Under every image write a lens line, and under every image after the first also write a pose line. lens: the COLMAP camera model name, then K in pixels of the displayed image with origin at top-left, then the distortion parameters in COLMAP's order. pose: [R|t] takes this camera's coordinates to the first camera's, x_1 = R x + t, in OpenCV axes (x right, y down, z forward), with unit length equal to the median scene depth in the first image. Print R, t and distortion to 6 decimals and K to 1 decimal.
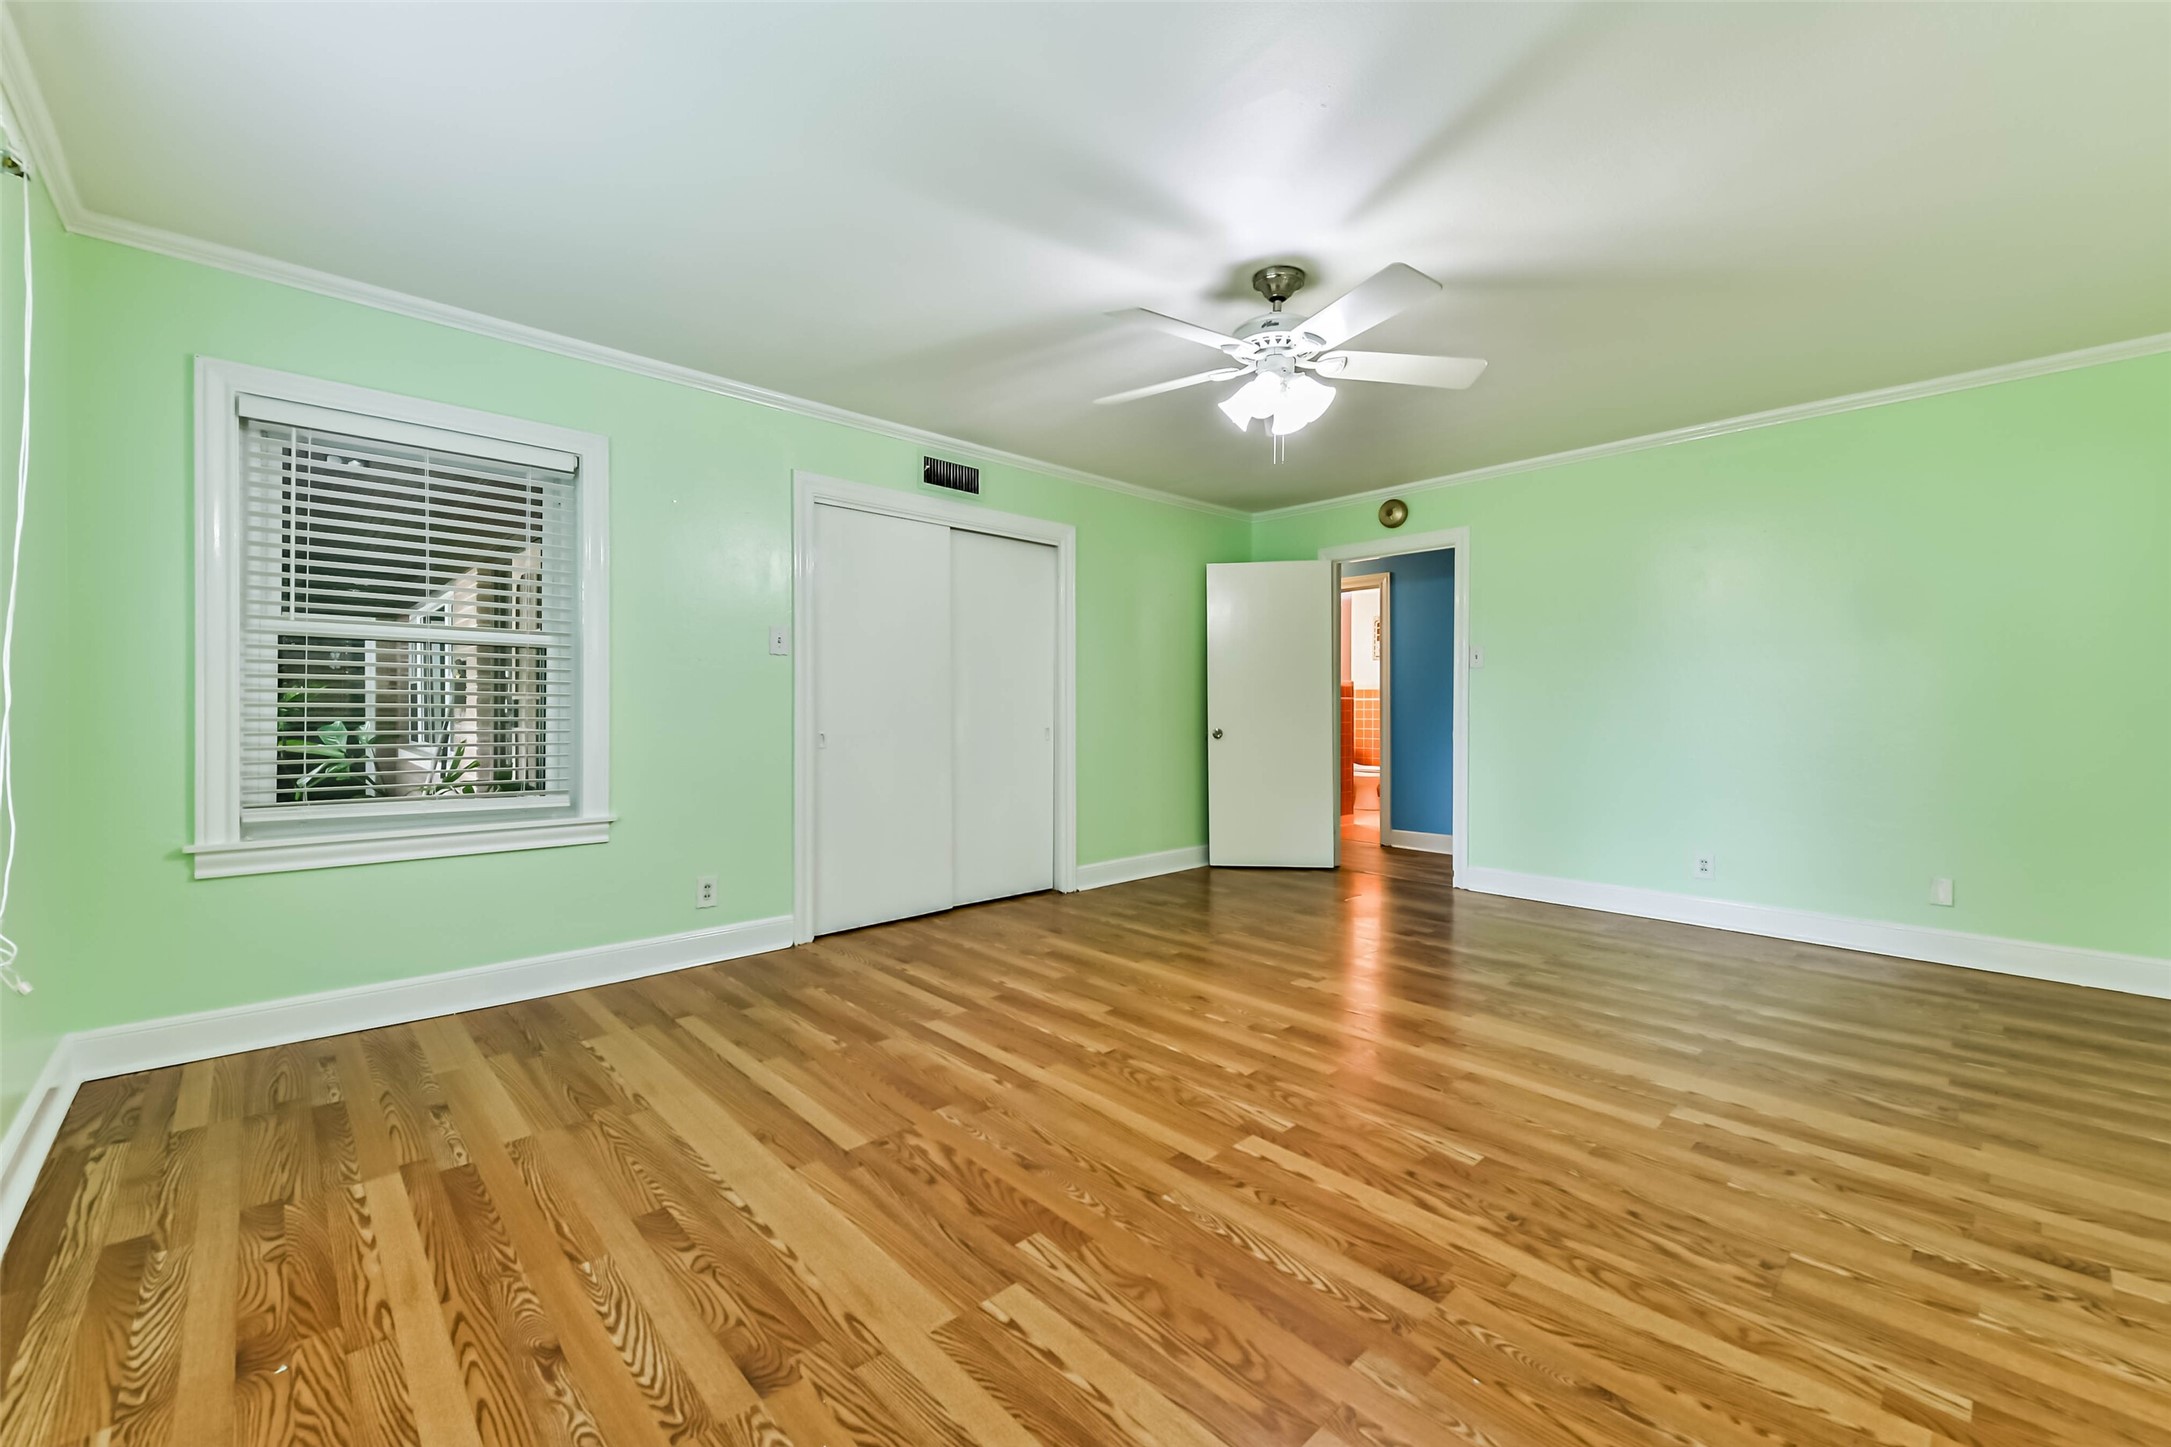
lens RADIAL K [[864.9, 0, 1074.3], [0, 864.9, 714.2], [0, 0, 1]] dist [0.015678, -0.000235]
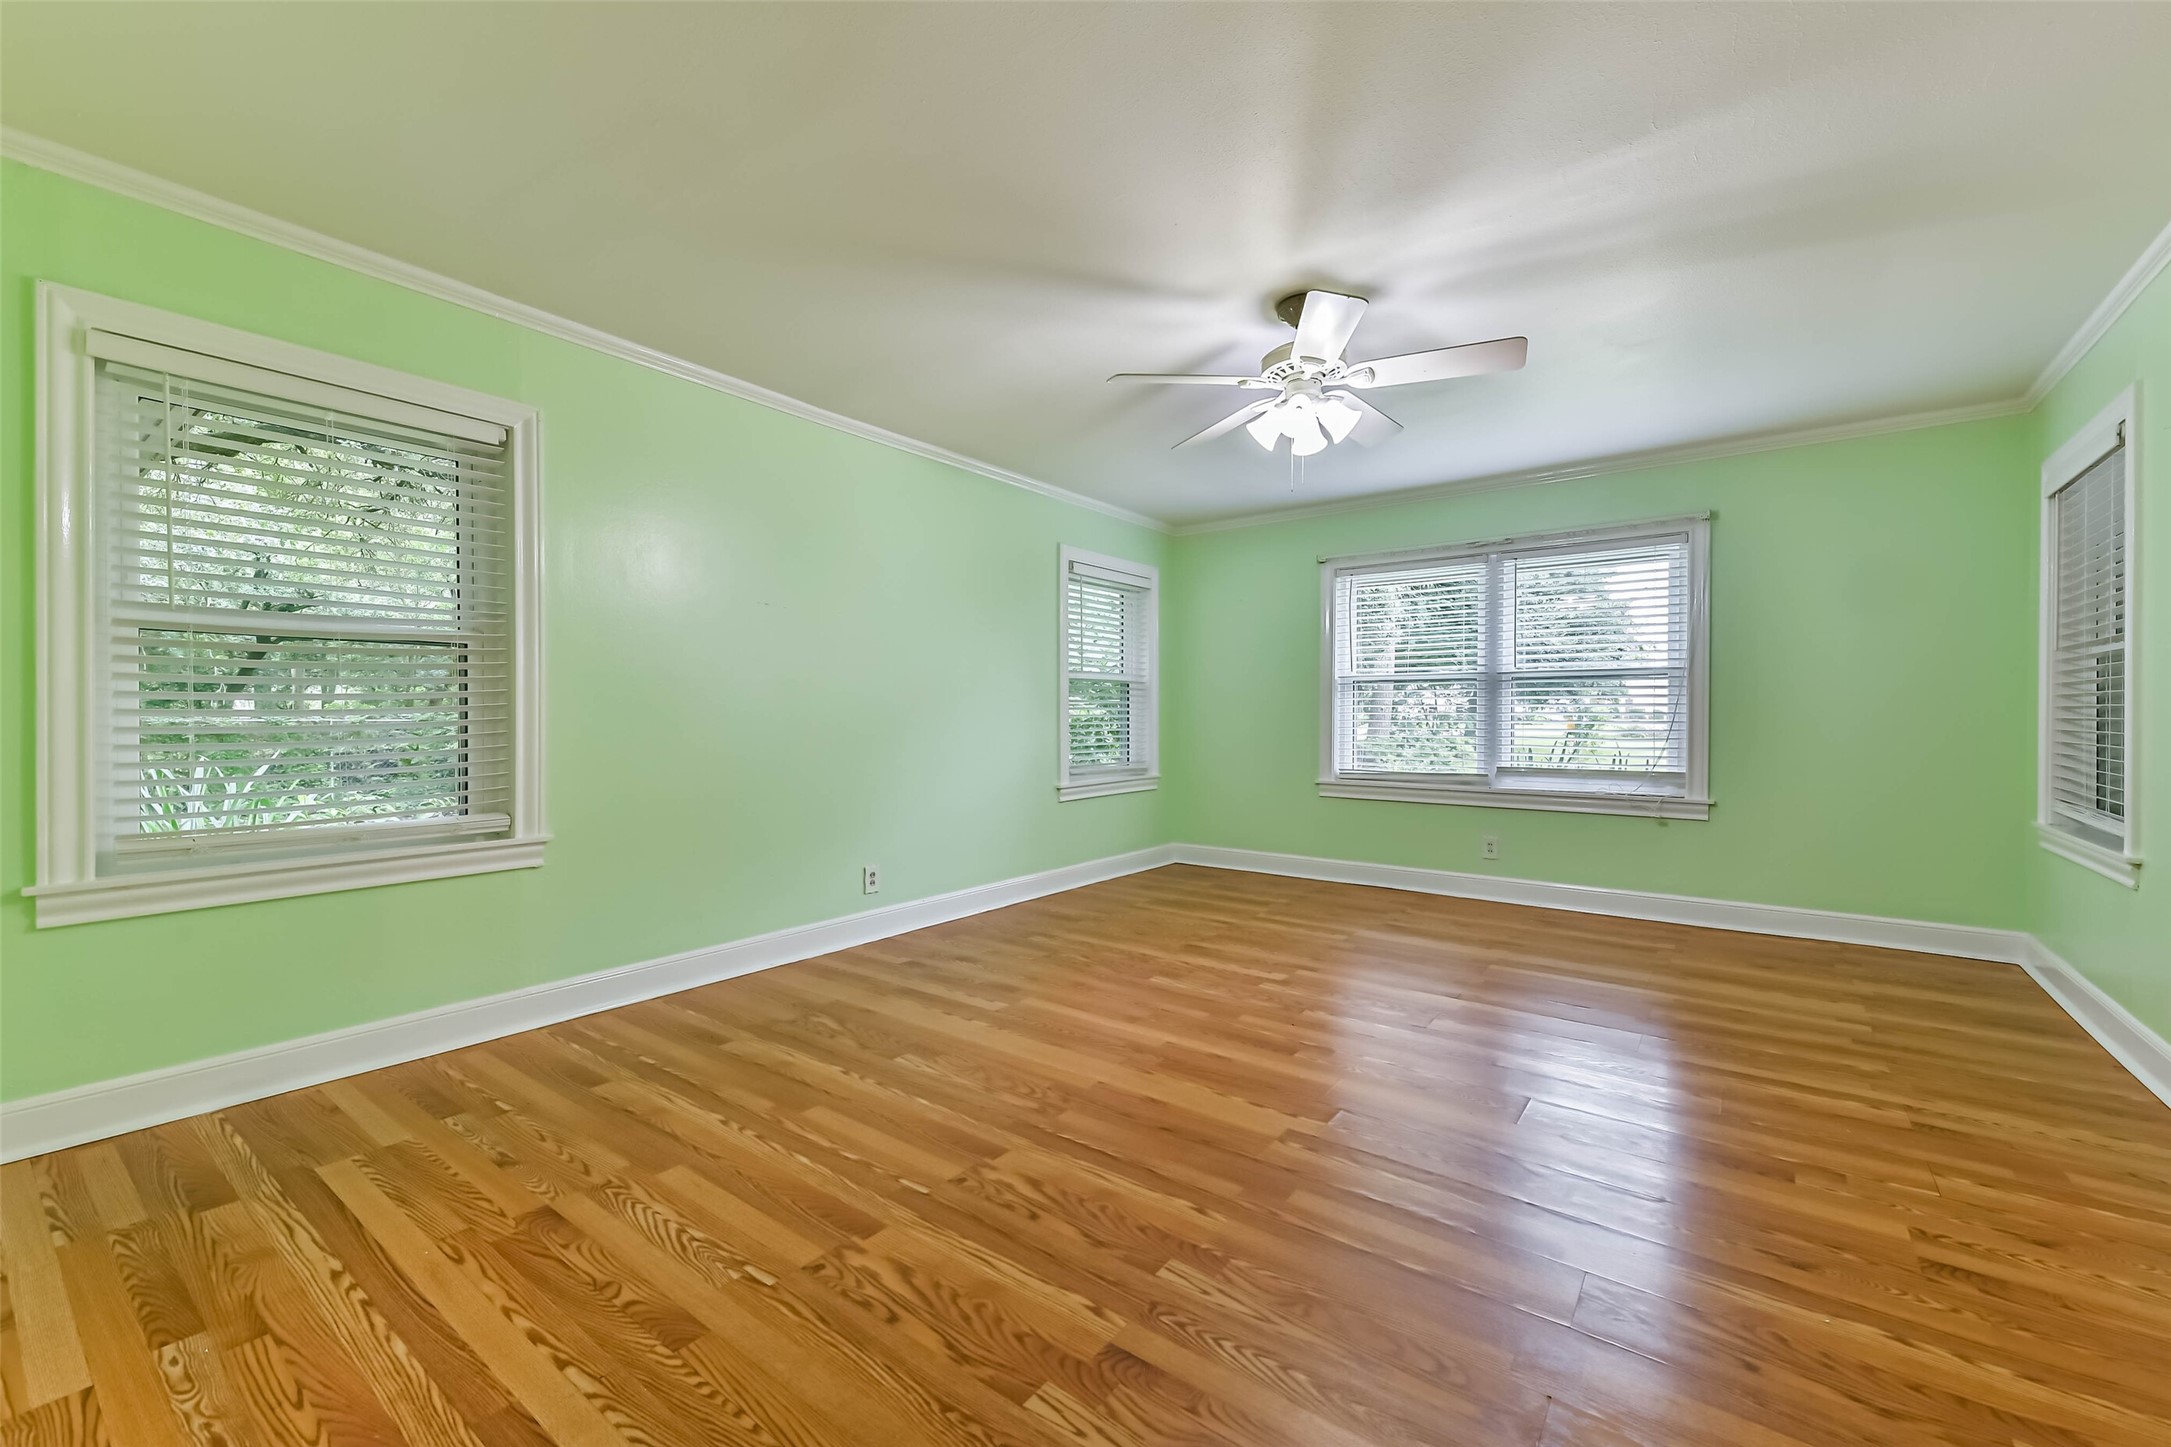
lens RADIAL K [[864.9, 0, 1074.3], [0, 864.9, 714.2], [0, 0, 1]] dist [0.015678, -0.000235]
pose [[-0.985232, -0.006070, -0.171119, 0.813685], [-0.006640, 0.999974, 0.002755, -0.013571], [0.171098, 0.003851, -0.985246, 2.375018]]
